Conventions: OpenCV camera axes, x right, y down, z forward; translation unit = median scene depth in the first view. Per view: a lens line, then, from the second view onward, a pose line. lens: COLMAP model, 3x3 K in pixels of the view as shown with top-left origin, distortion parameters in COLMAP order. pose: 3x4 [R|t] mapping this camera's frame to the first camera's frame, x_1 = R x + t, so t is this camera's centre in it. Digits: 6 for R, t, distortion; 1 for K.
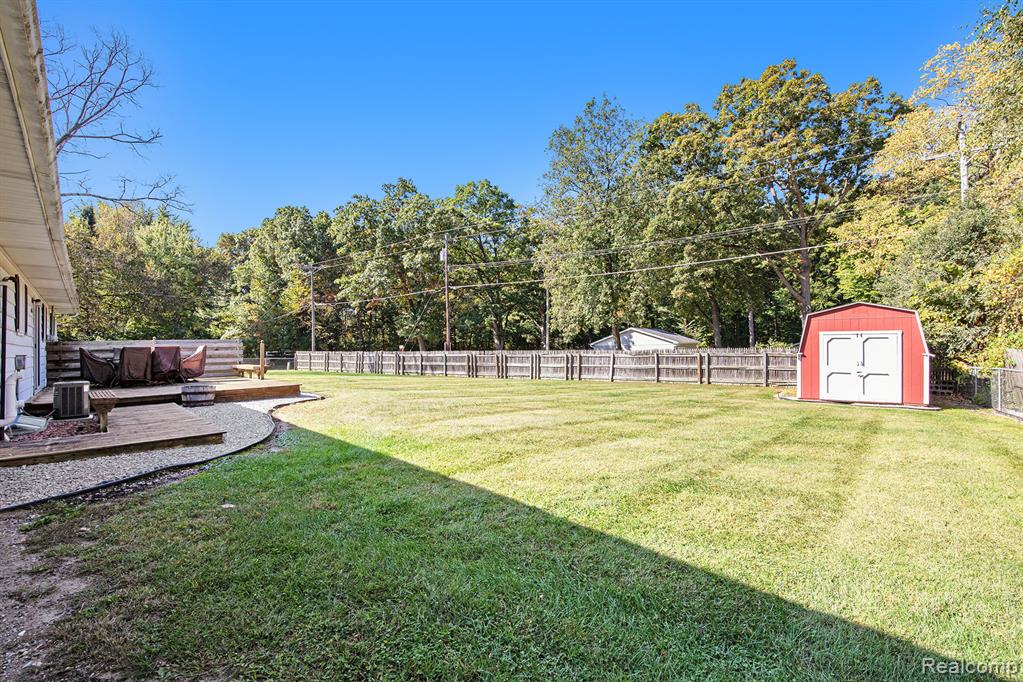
lens RADIAL K [[475.2, 0, 517.7], [0, 475.2, 340.7], [0, 0, 1]] dist [-0.013215, -0.001377]
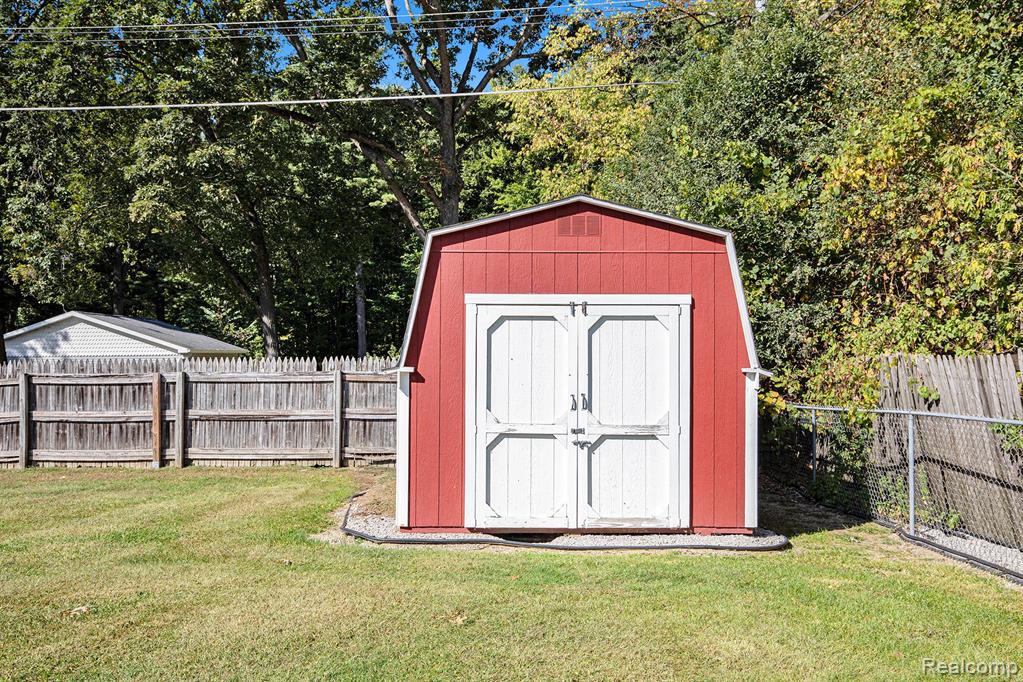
lens RADIAL K [[974.6, 0, 511.7], [0, 974.6, 342.7], [0, 0, 1]] dist [0.008449, 0.000000]
pose [[0.823234, 0.015798, 0.567483, 0.211777], [-0.010822, 0.999868, -0.012136, 0.011917], [-0.567599, 0.003850, 0.823296, 0.322717]]
